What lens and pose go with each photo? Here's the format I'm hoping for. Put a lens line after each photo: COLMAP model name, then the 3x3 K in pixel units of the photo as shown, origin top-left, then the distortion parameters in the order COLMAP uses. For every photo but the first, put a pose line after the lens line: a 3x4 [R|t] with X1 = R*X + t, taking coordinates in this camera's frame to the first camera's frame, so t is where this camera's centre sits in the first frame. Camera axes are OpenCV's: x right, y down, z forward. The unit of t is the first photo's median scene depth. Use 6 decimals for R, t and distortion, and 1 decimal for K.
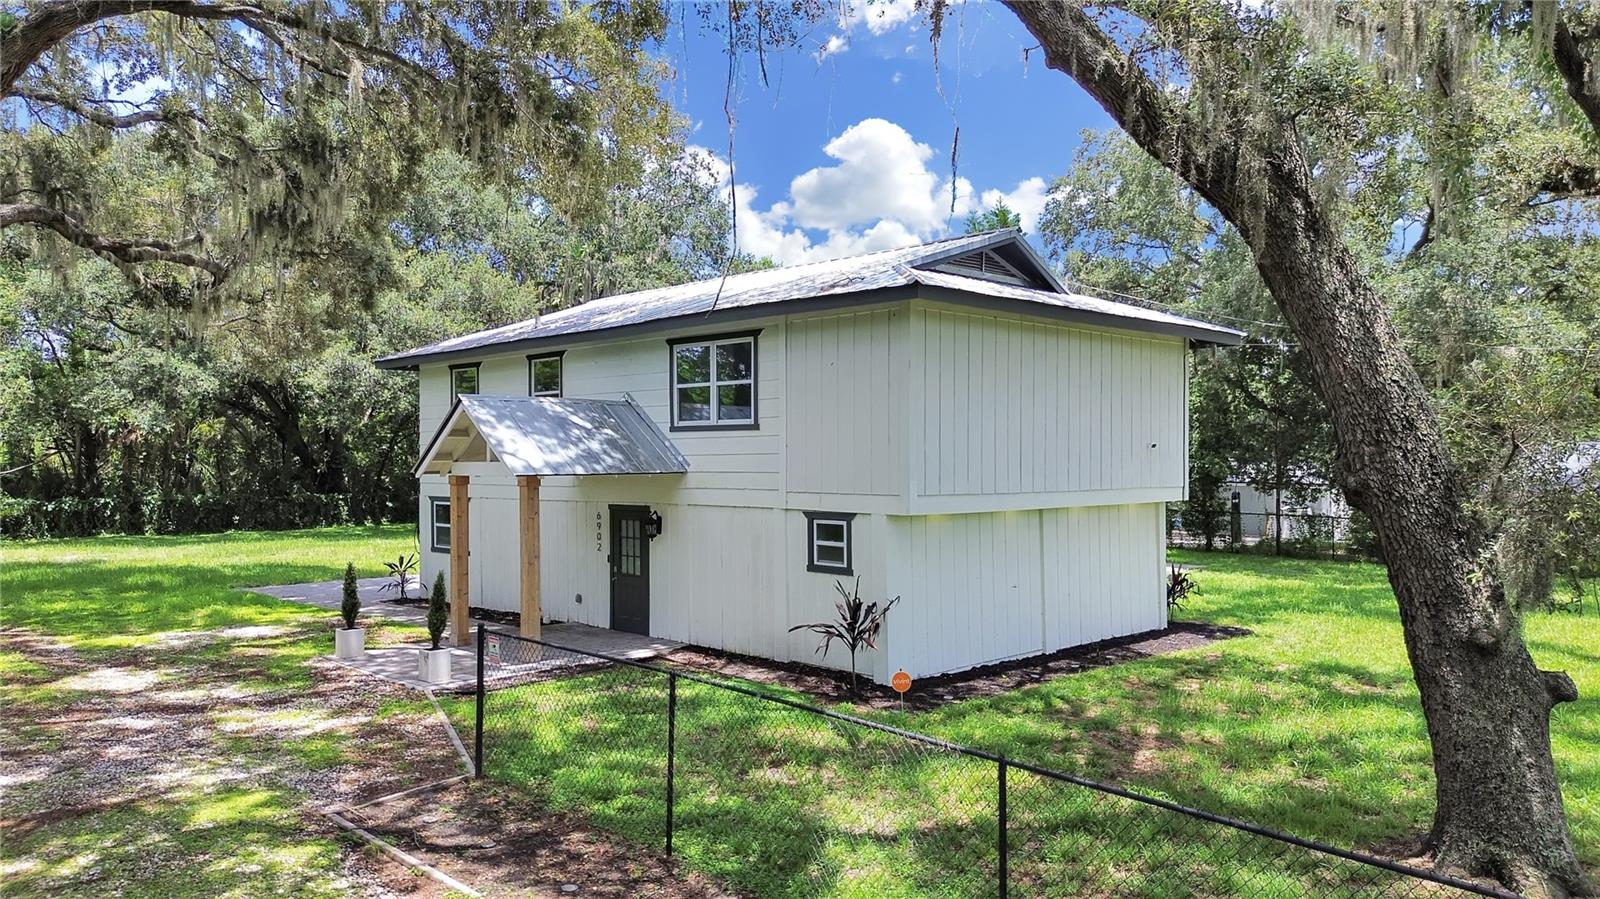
lens RADIAL K [[1173.3, 0, 804.8], [0, 1173.3, 445.5], [0, 0, 1]] dist [0.005196, -0.007658]
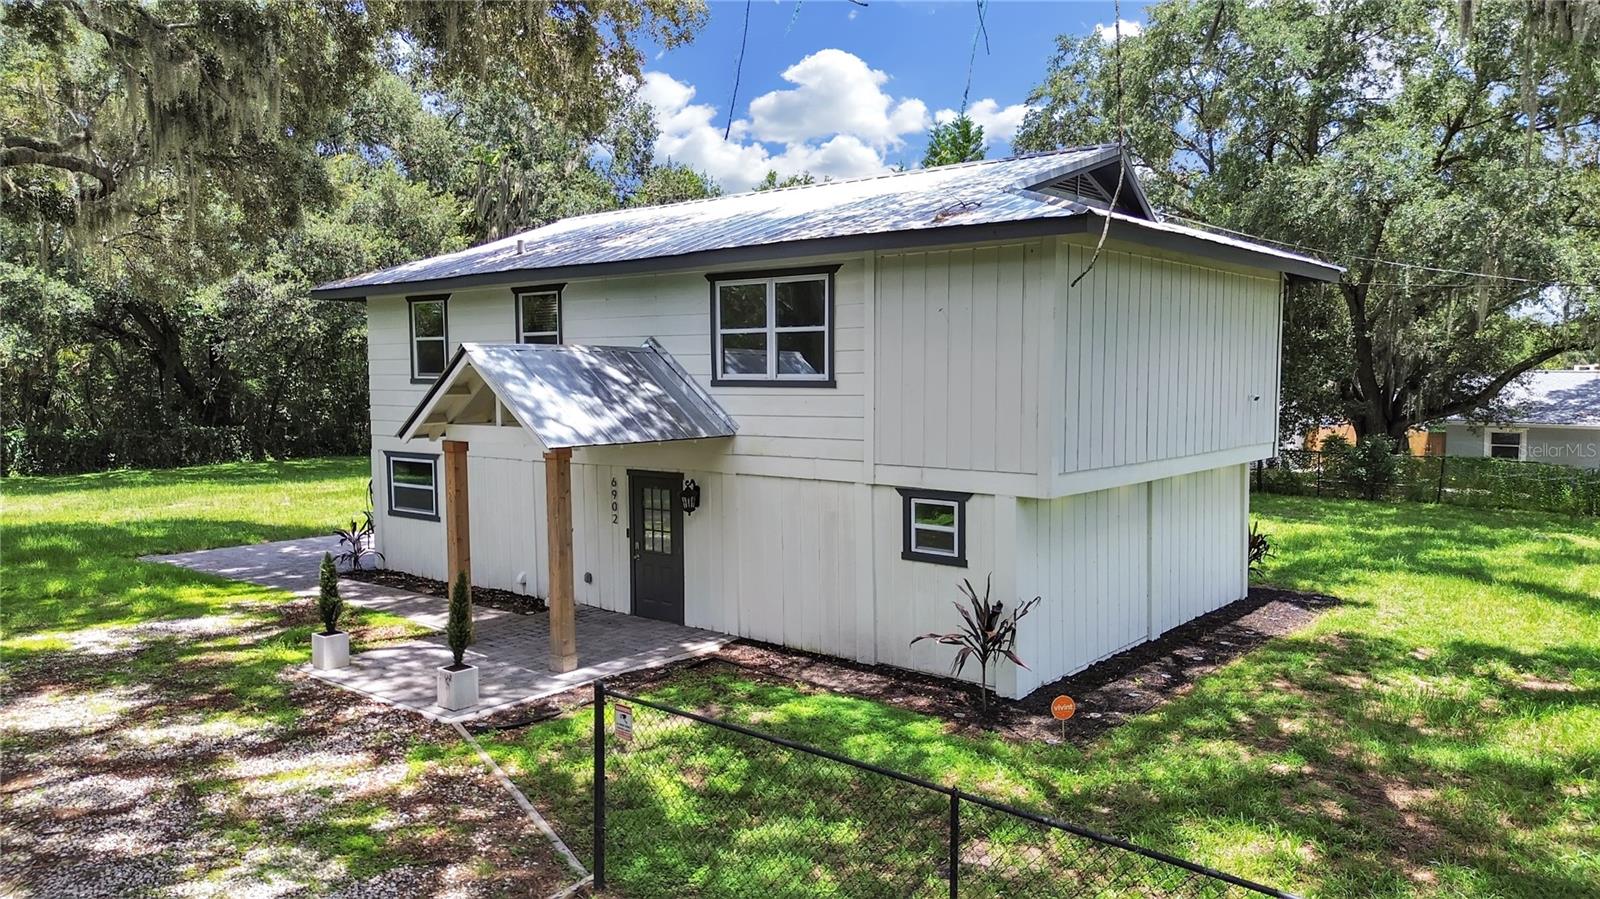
lens RADIAL K [[1173.3, 0, 784.4], [0, 1173.3, 486.0], [0, 0, 1]] dist [0.005196, -0.007658]
pose [[0.995728, -0.006346, 0.092120, -0.131066], [-0.003530, 0.994290, 0.106651, -0.028465], [-0.092271, -0.106521, 0.990020, 0.145741]]
